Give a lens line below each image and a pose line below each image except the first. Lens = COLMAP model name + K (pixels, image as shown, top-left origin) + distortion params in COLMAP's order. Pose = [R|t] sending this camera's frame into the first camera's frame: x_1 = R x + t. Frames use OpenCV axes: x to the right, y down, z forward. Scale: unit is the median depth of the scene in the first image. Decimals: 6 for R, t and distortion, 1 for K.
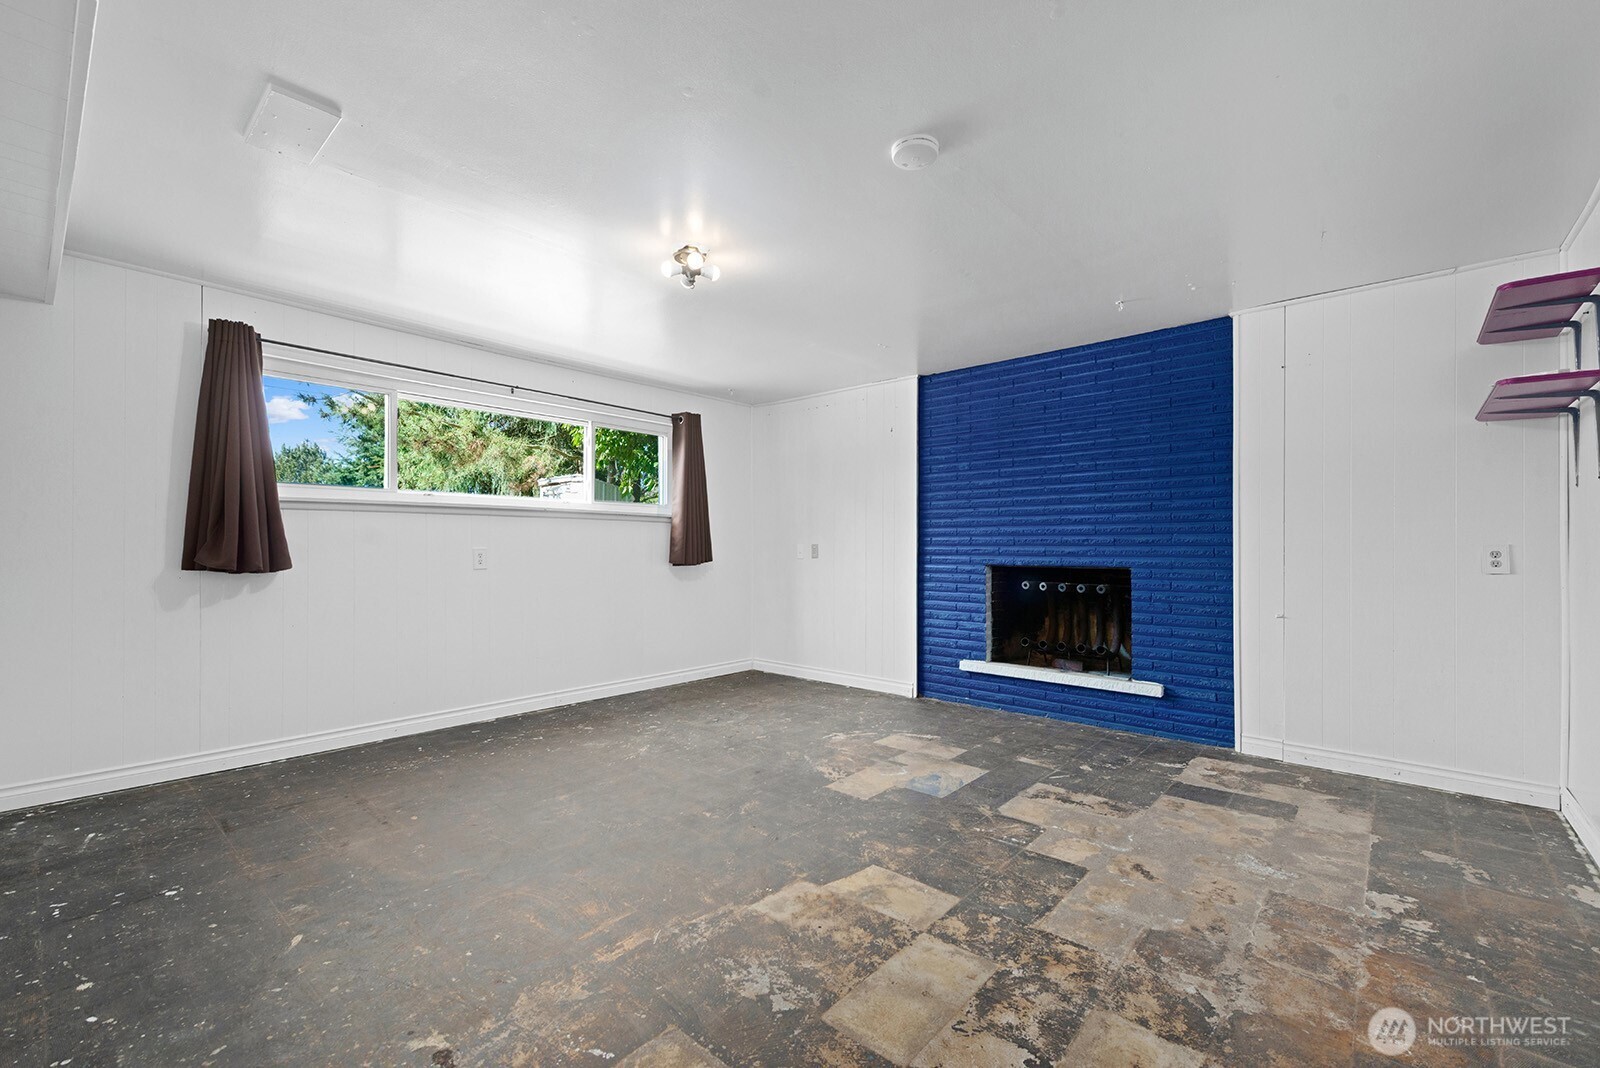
lens RADIAL K [[665.8, 0, 797.3], [0, 665.8, 542.6], [0, 0, 1]] dist [0.013323, -0.002257]
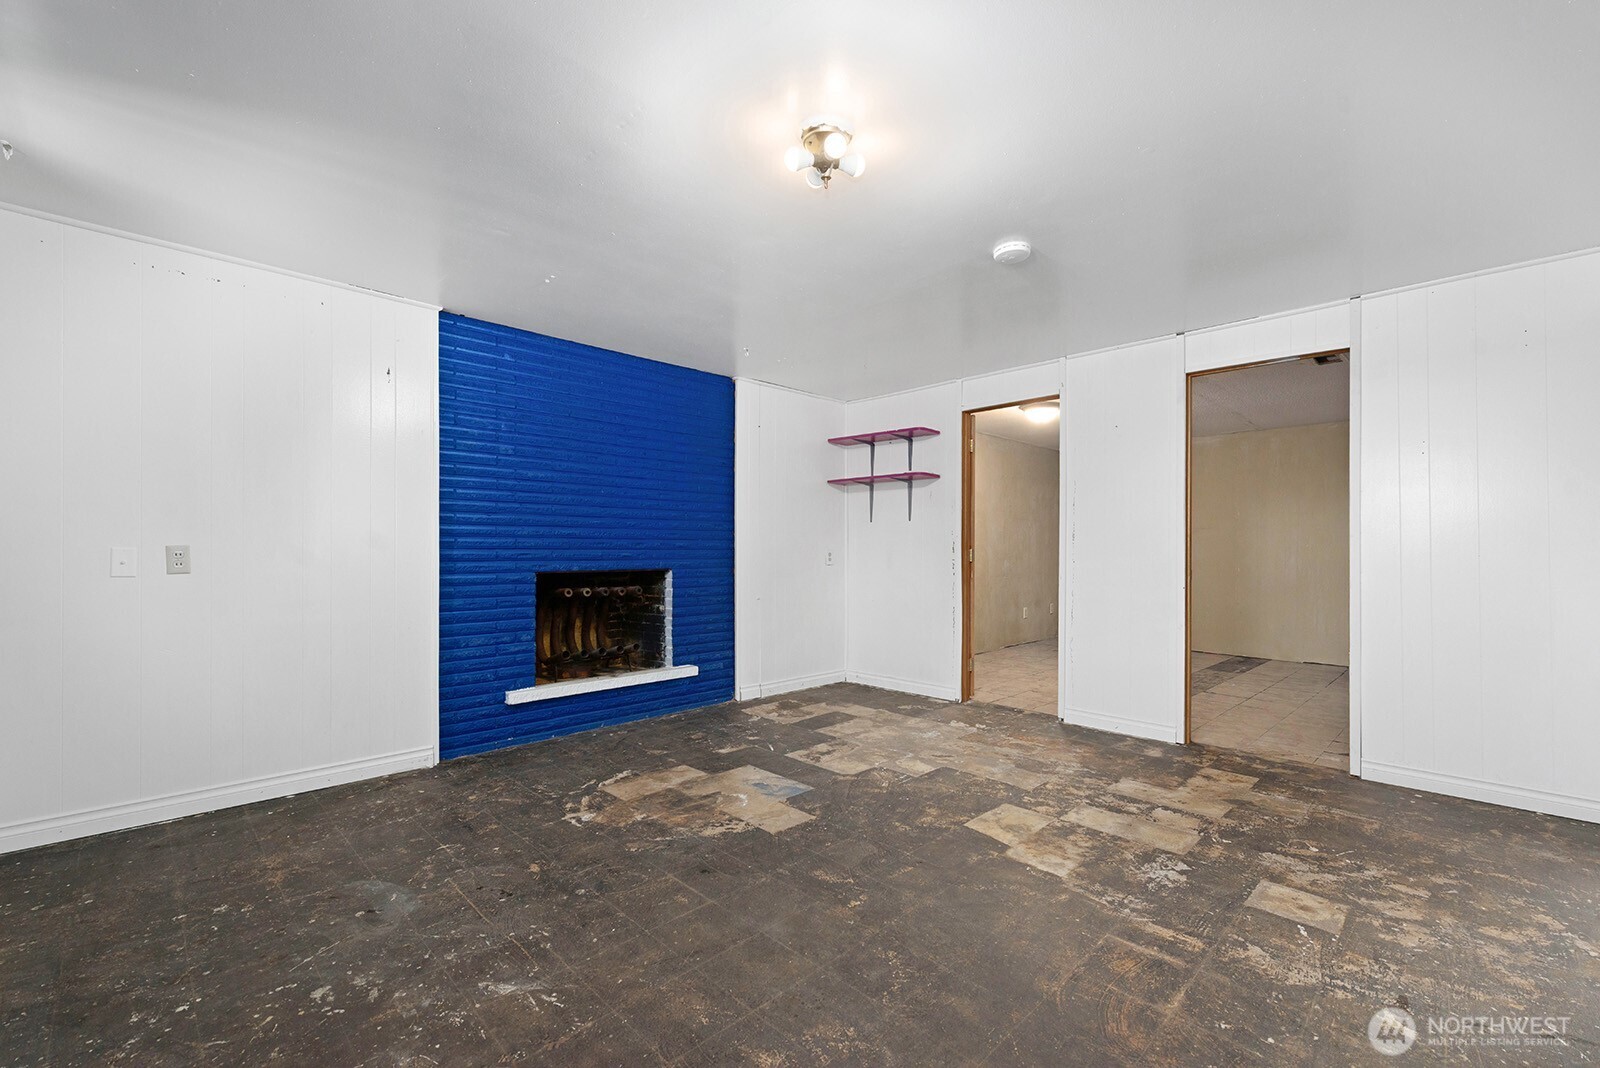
lens RADIAL K [[665.8, 0, 810.5], [0, 665.8, 557.4], [0, 0, 1]] dist [0.013323, -0.002257]
pose [[0.075456, -0.014620, 0.997042, -0.757886], [-0.008687, 0.999845, 0.015318, -0.001784], [-0.997111, -0.009818, 0.075317, 0.840896]]
